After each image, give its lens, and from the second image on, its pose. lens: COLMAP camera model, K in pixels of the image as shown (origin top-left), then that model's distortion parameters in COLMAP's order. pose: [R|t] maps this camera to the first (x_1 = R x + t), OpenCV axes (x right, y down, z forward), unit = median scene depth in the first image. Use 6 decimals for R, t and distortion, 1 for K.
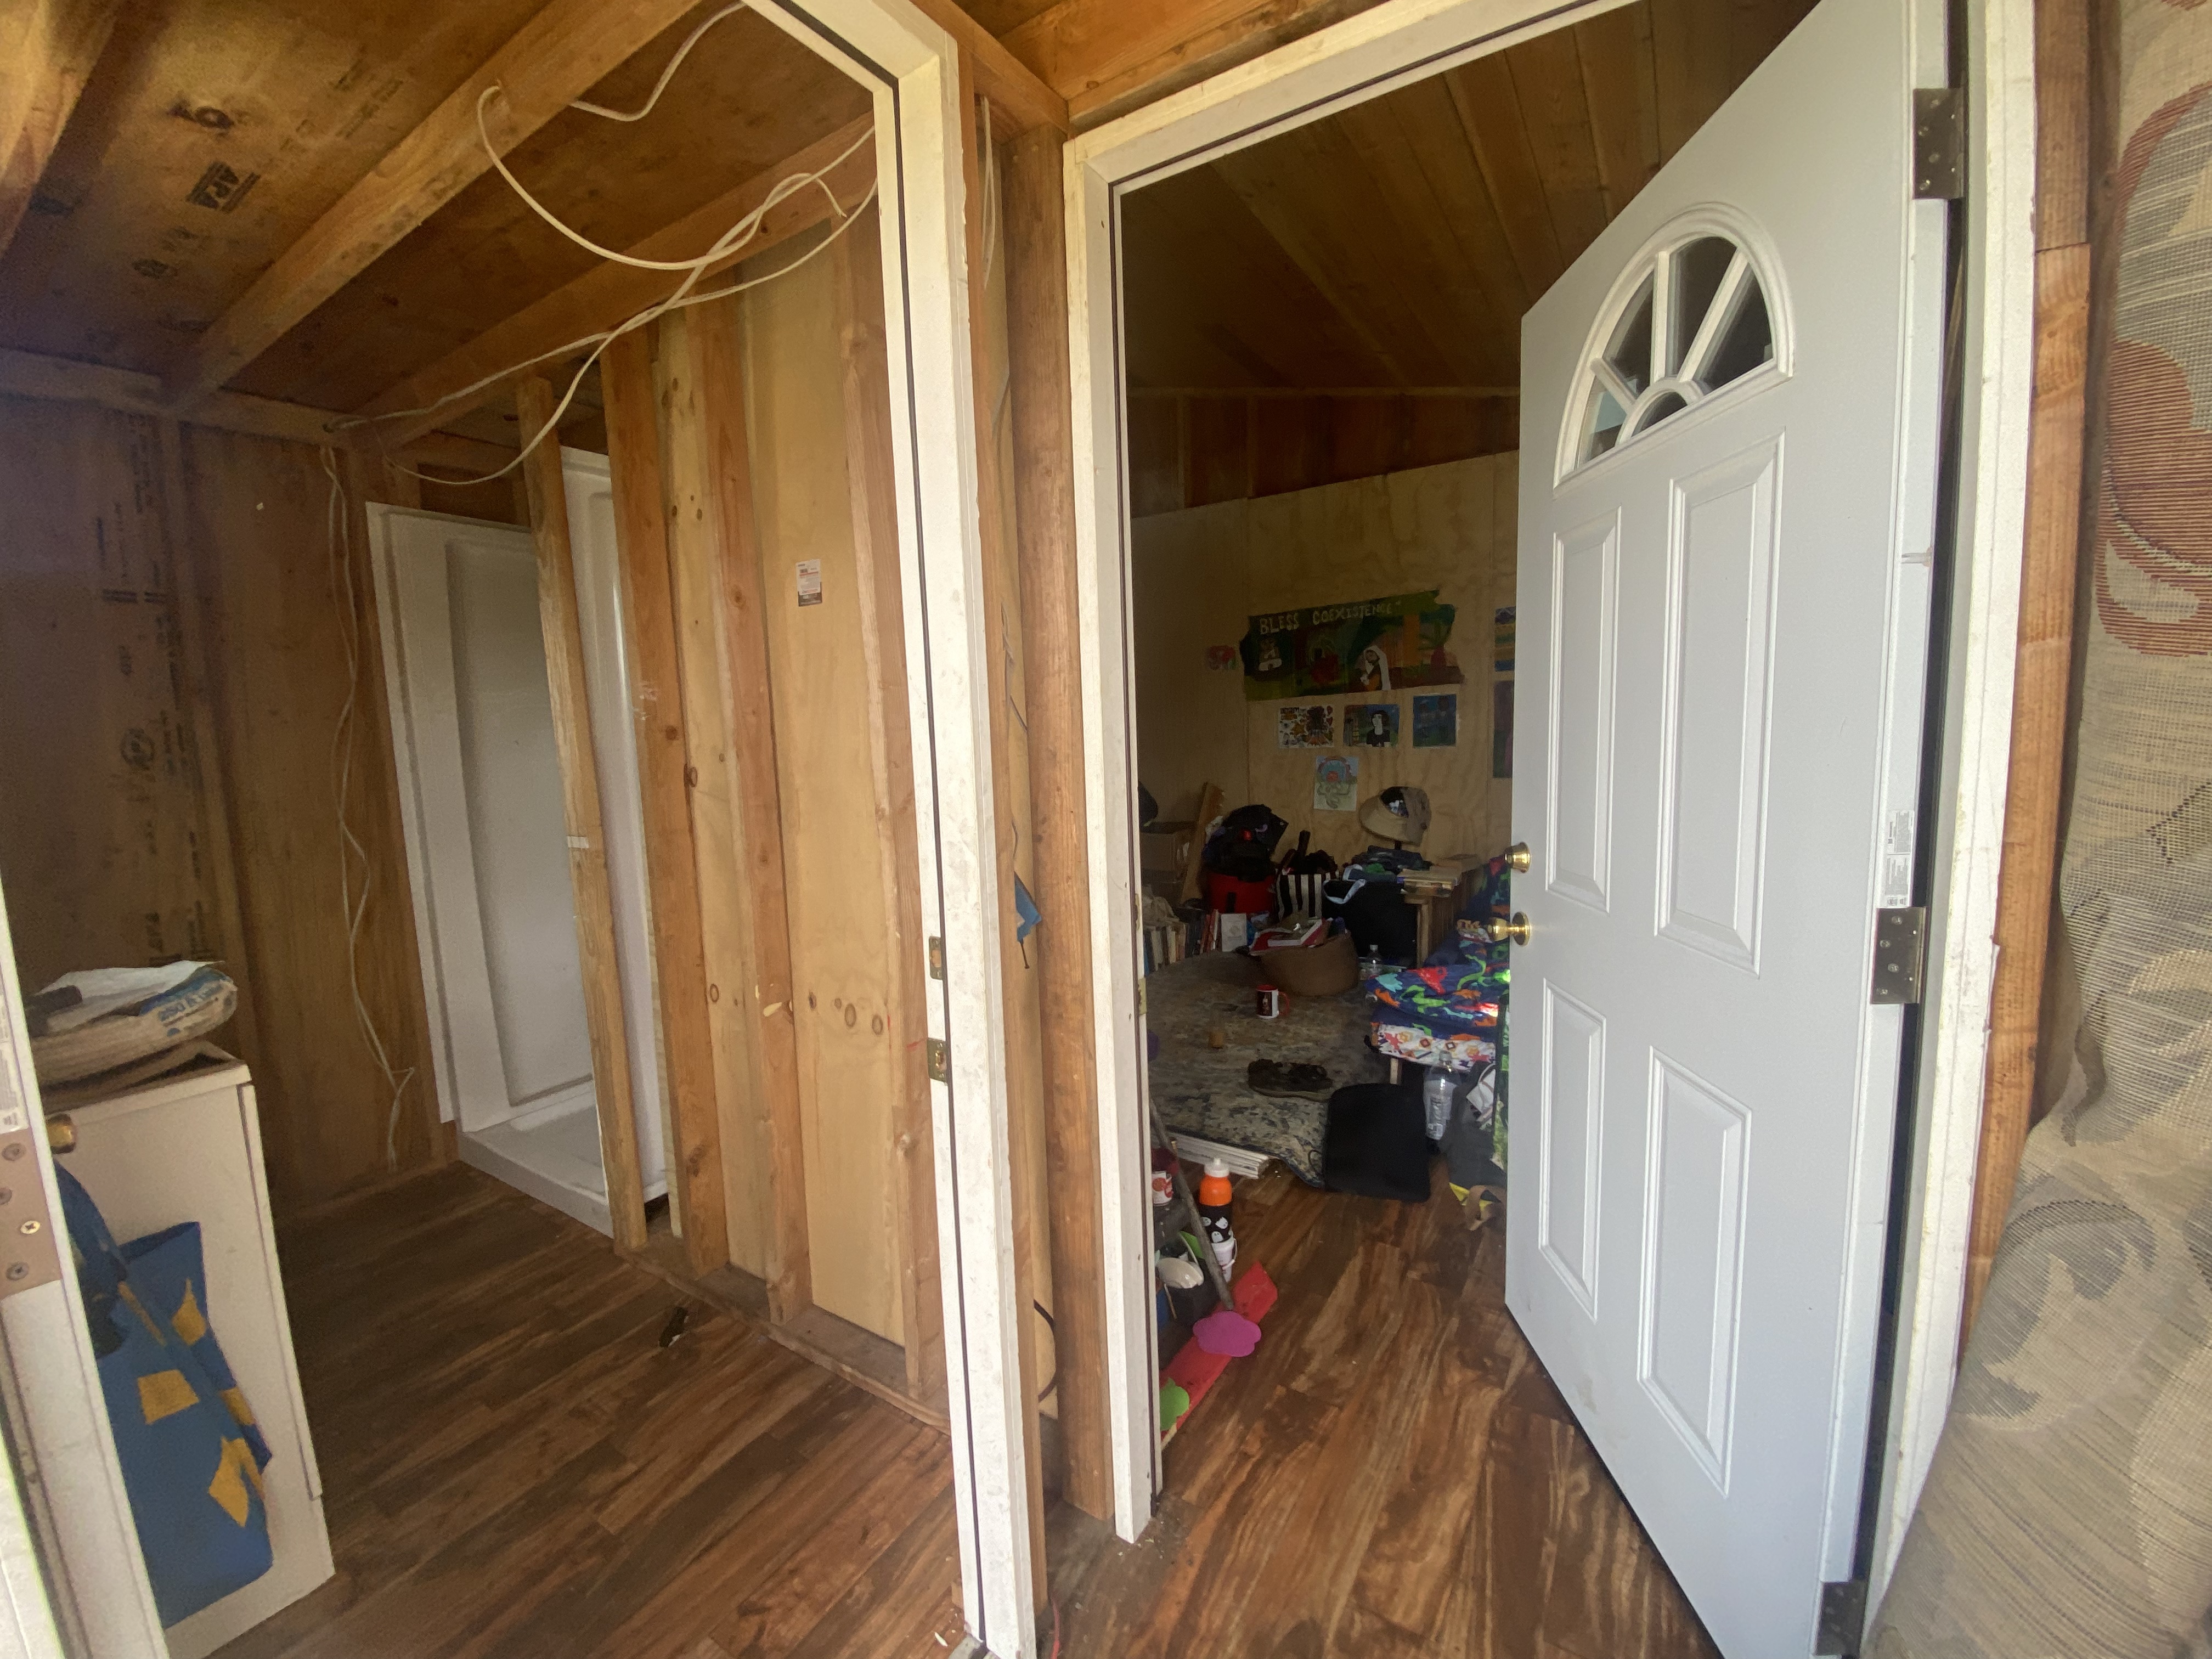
lens RADIAL K [[895.6, 0, 1106.0], [0, 895.6, 829.5], [0, 0, 1]] dist [0.026728, -0.022591]
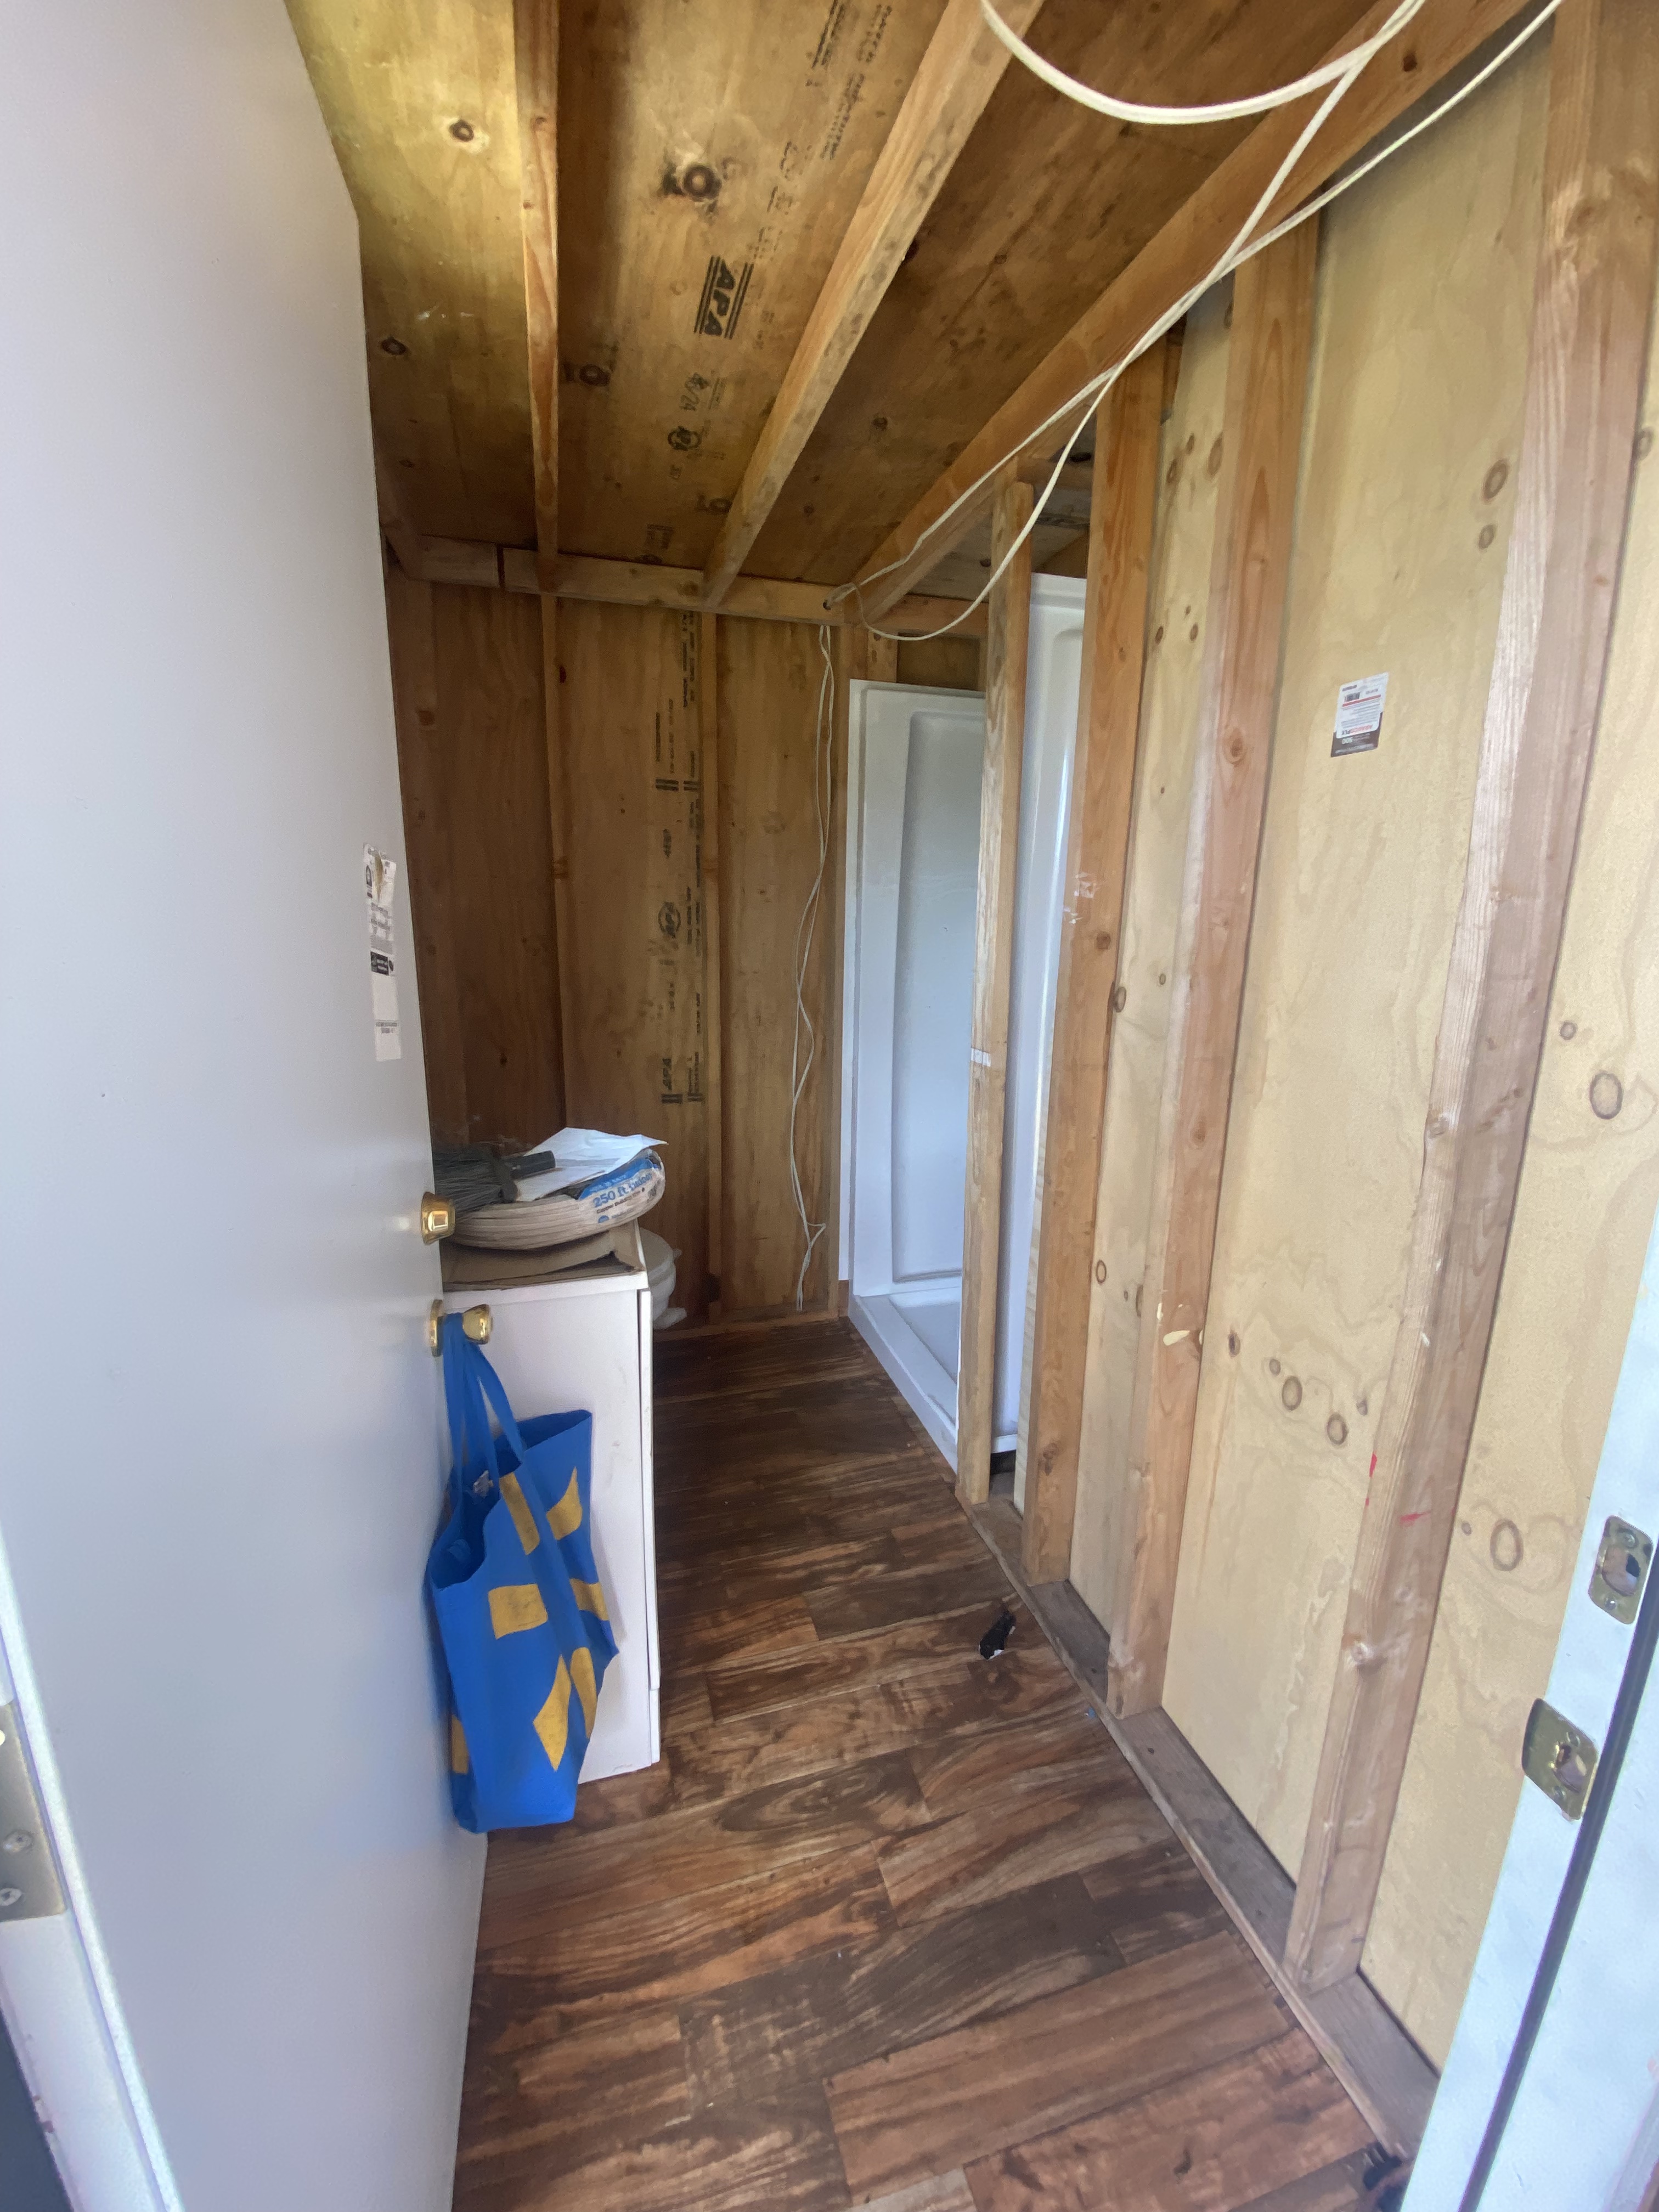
lens RADIAL K [[895.6, 0, 817.8], [0, 895.6, 1090.0], [0, 0, 1]] dist [0.026728, -0.022591]
pose [[0.739726, 0.178557, -0.648786, -0.148174], [-0.116504, 0.983576, 0.137861, -0.061171], [0.662746, -0.026393, 0.748379, 0.270533]]
